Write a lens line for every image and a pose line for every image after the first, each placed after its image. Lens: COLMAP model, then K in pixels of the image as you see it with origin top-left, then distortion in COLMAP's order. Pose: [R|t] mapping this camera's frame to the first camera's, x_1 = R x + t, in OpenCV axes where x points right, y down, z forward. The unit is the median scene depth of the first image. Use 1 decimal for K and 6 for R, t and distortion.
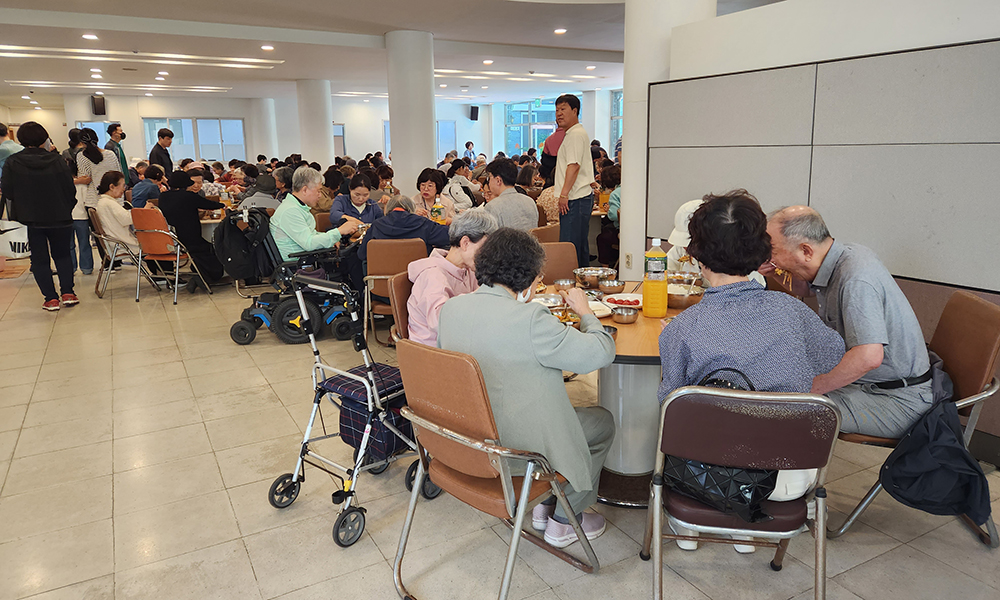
lens RADIAL K [[677.2, 0, 502.3], [0, 677.2, 295.0], [0, 0, 1]] dist [-0.049661, 0.000957]
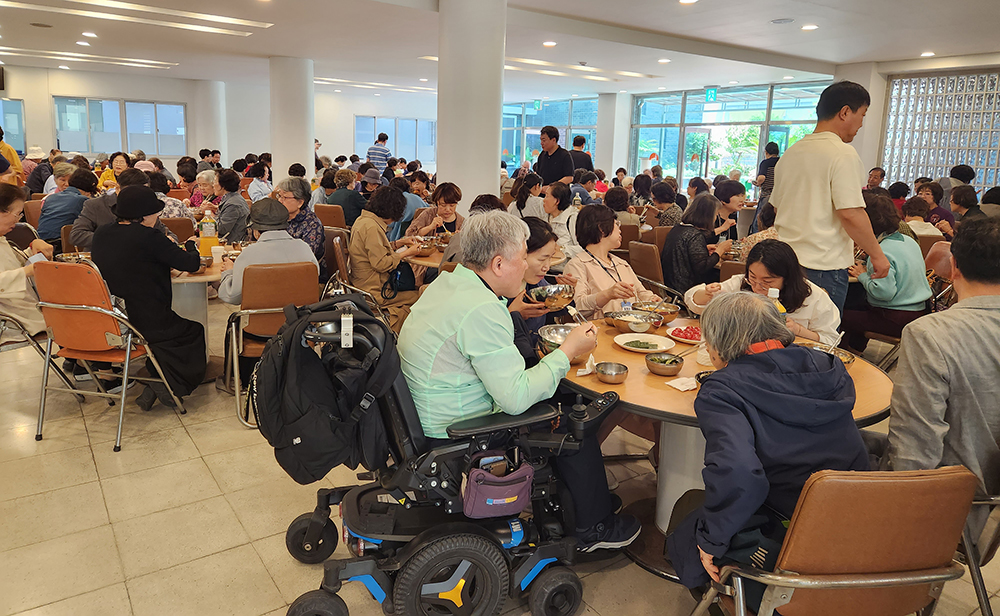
lens RADIAL K [[669.6, 0, 474.4], [0, 669.6, 265.4], [0, 0, 1]] dist [-0.011605, -0.002387]
pose [[0.996236, 0.031623, 0.080712, -0.207593], [-0.027948, 0.998538, -0.046266, -0.085365], [-0.082057, 0.043836, 0.995663, 0.369262]]
